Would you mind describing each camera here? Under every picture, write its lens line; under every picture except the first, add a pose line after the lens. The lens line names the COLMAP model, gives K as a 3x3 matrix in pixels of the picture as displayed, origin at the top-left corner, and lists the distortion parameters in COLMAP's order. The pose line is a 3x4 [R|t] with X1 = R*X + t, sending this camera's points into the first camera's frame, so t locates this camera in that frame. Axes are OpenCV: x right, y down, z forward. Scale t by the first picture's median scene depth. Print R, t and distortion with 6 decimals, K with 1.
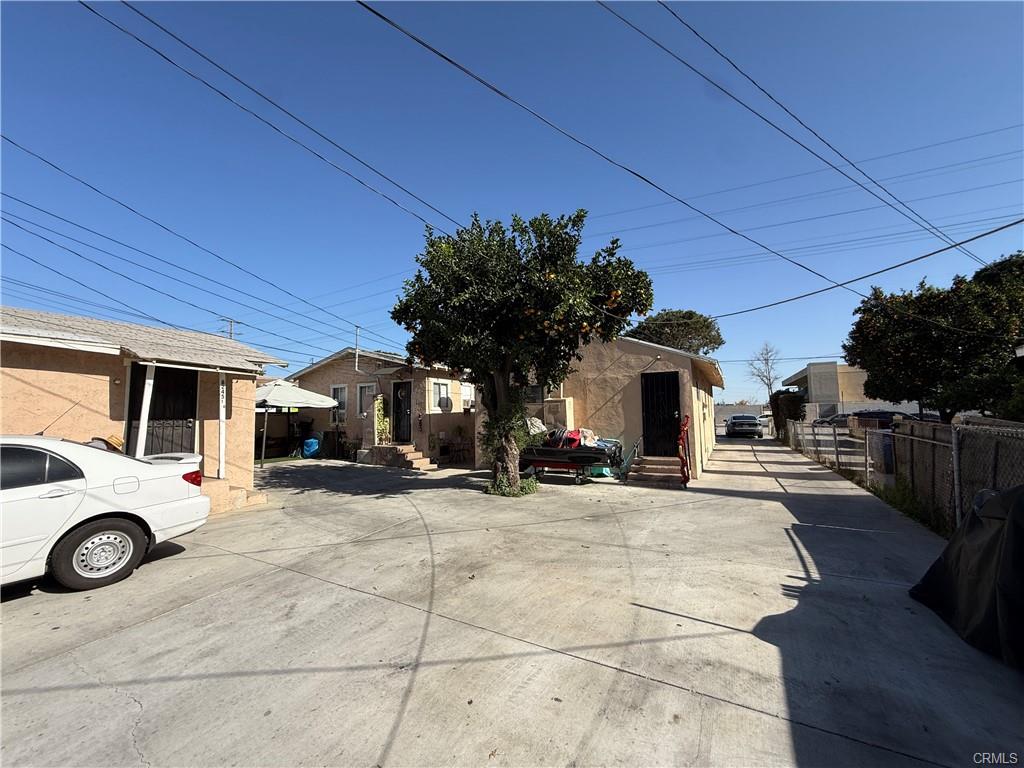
lens RADIAL K [[408.2, 0, 508.6], [0, 408.2, 384.8], [0, 0, 1]] dist [0.000308, 0.000042]
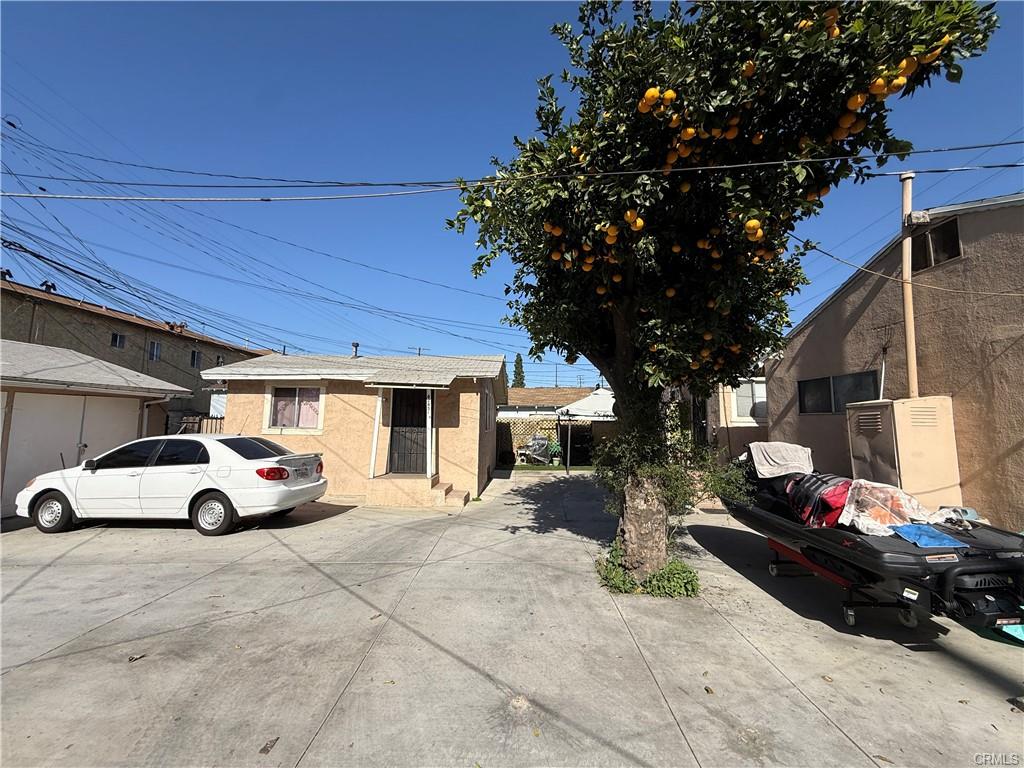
lens RADIAL K [[408.2, 0, 508.6], [0, 408.2, 384.8], [0, 0, 1]] dist [0.000308, 0.000042]
pose [[0.446721, -0.063399, -0.892424, 0.253576], [0.049289, 0.997715, -0.046206, 0.014291], [0.893315, -0.023345, 0.448825, 0.365737]]
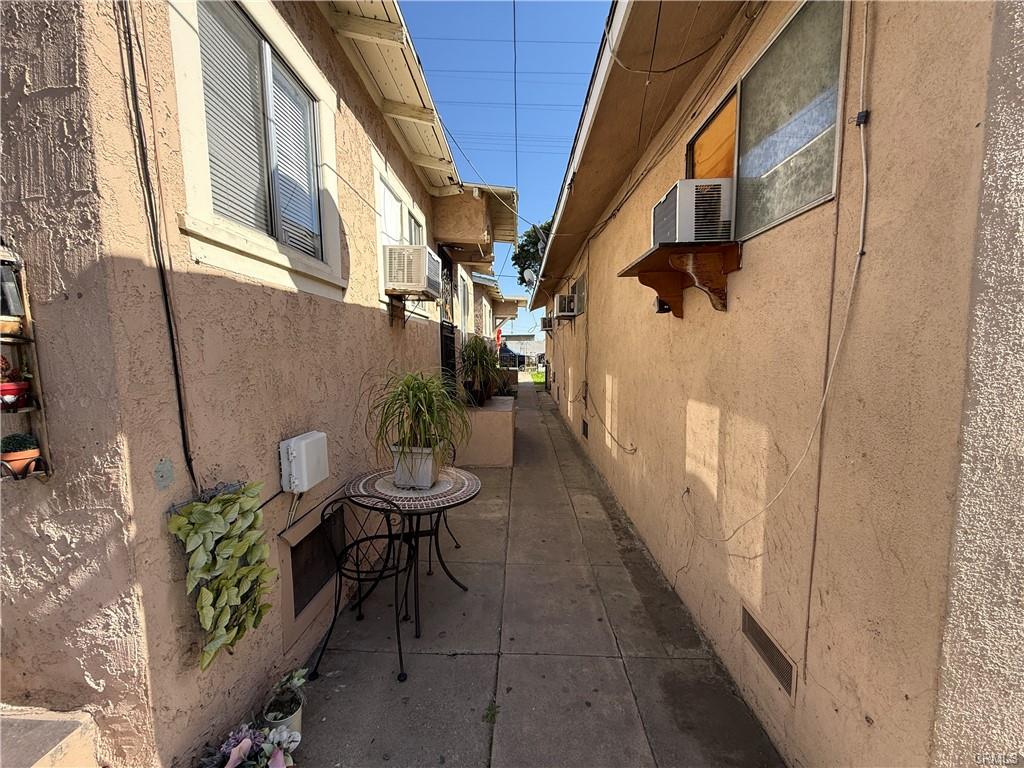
lens RADIAL K [[408.2, 0, 508.6], [0, 408.2, 384.8], [0, 0, 1]] dist [0.000308, 0.000042]
pose [[0.891801, -0.031975, 0.451296, -0.167533], [-0.037831, 0.988736, 0.144809, 0.080135], [-0.450843, -0.146214, 0.880546, 0.881500]]
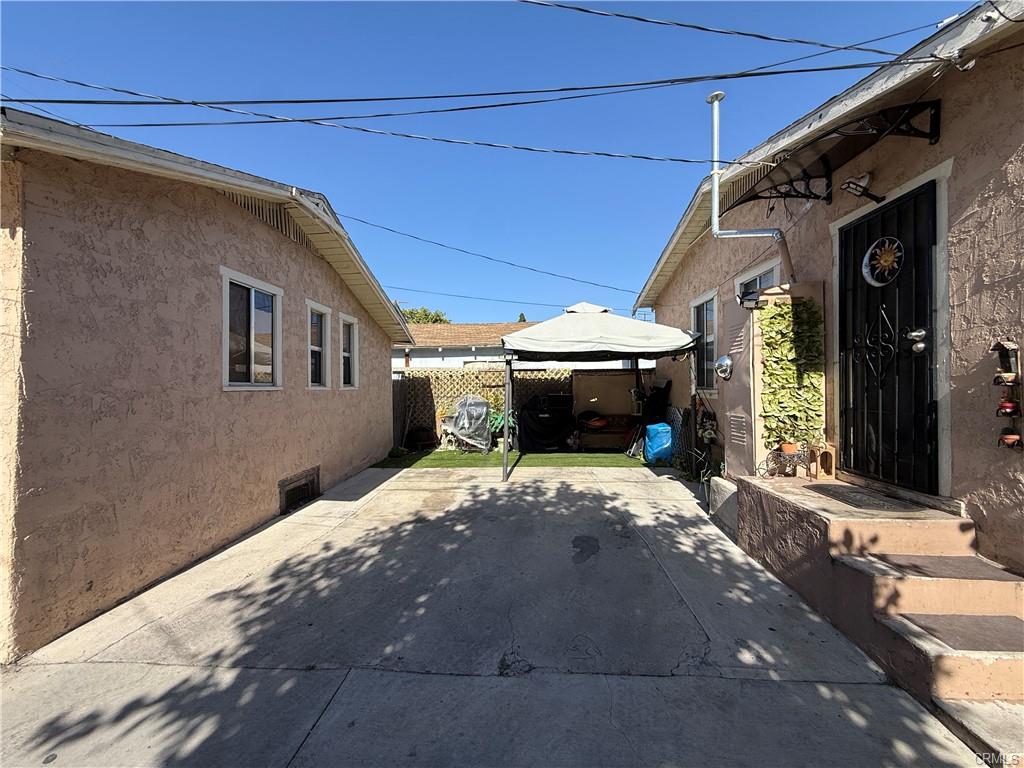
lens RADIAL K [[408.2, 0, 508.6], [0, 408.2, 384.8], [0, 0, 1]] dist [0.000308, 0.000042]
pose [[0.427093, 0.006012, -0.904188, -0.152837], [0.069643, 0.996789, 0.039524, 0.066310], [0.901522, -0.079850, 0.425303, 0.739855]]
